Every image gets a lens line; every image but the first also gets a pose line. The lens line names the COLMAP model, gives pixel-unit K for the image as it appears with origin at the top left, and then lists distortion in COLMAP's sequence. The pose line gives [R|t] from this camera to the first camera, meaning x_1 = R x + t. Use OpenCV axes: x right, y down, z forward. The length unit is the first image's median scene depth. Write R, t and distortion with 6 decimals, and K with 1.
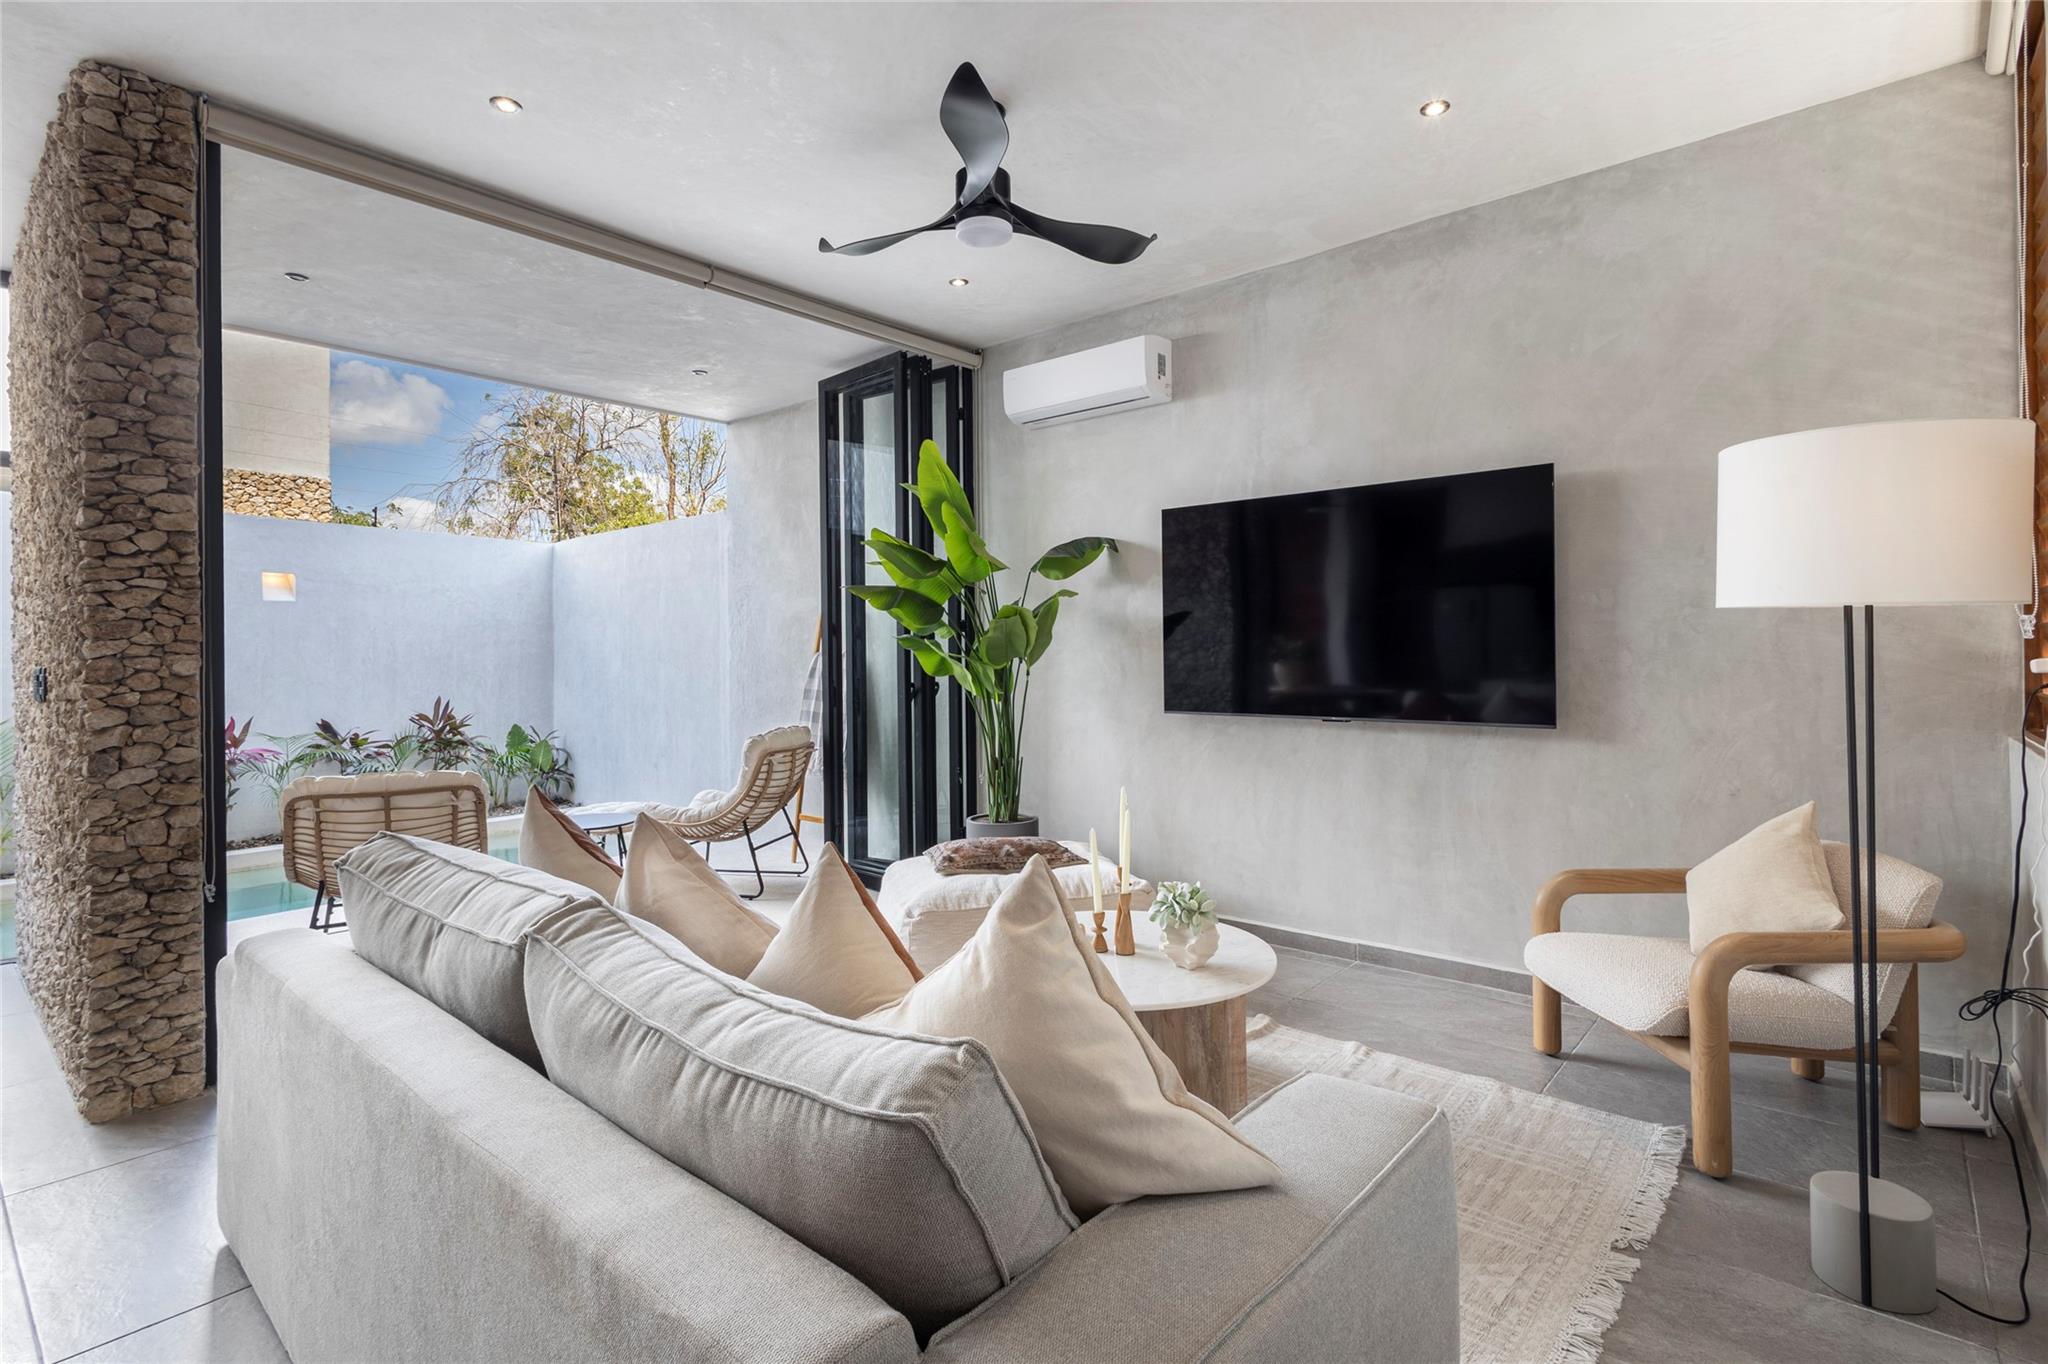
lens RADIAL K [[977.2, 0, 1026.5], [0, 977.2, 656.1], [0, 0, 1]] dist [-0.000683, -0.000328]
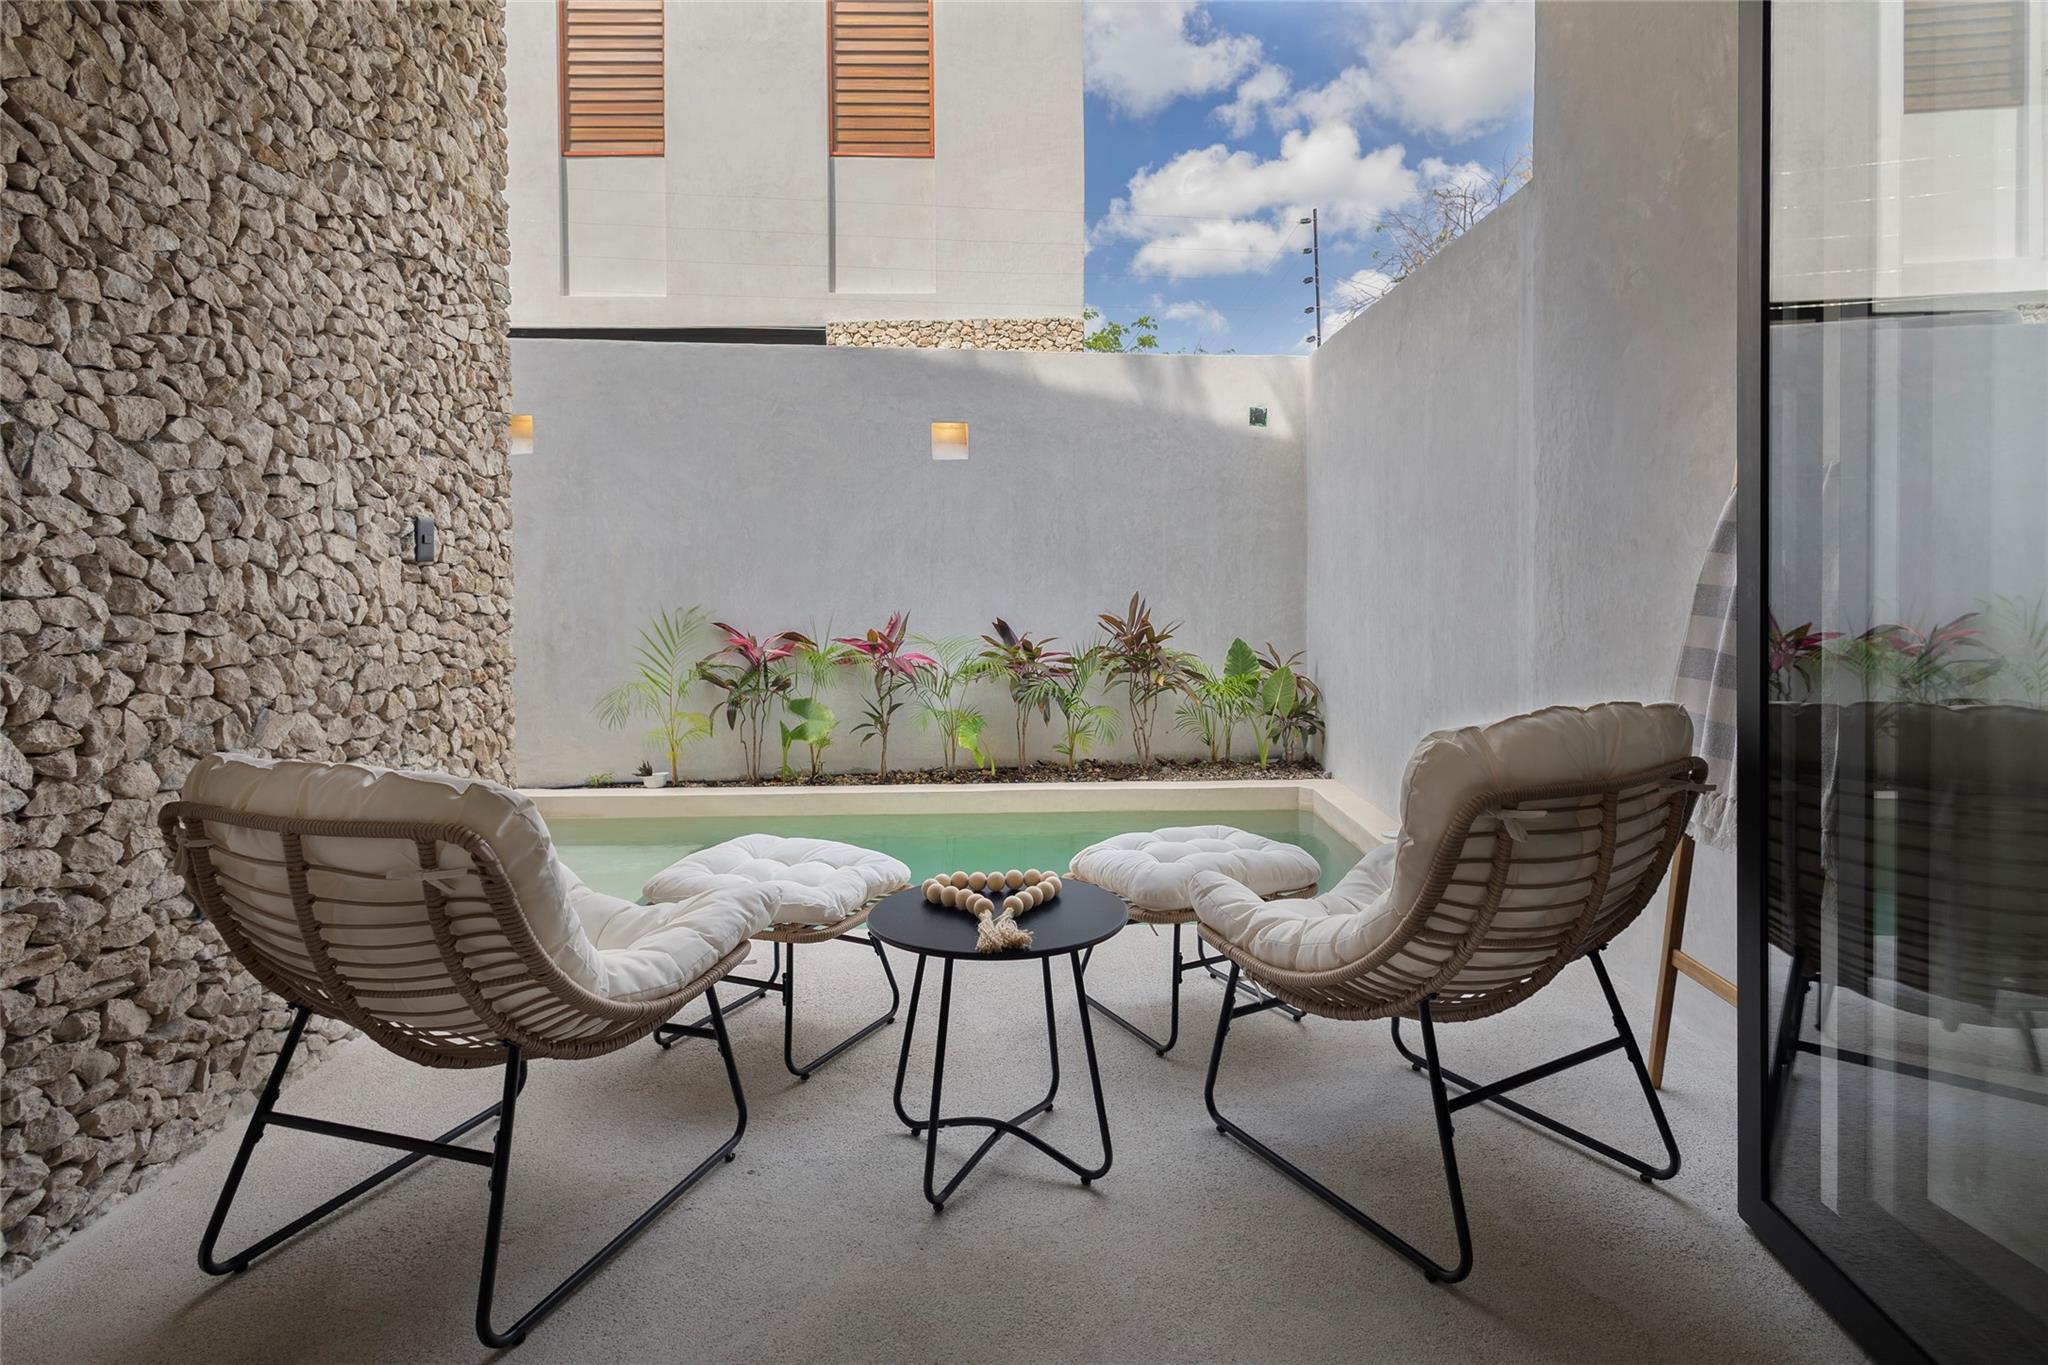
lens RADIAL K [[1120.2, 0, 1026.3], [0, 1120.2, 590.6], [0, 0, 1]] dist [0.001465, 0.000076]
pose [[0.667250, 0.021722, -0.744517, -0.076286], [-0.001929, 0.999622, 0.027437, 0.020725], [0.744831, -0.016871, 0.667040, 0.457984]]
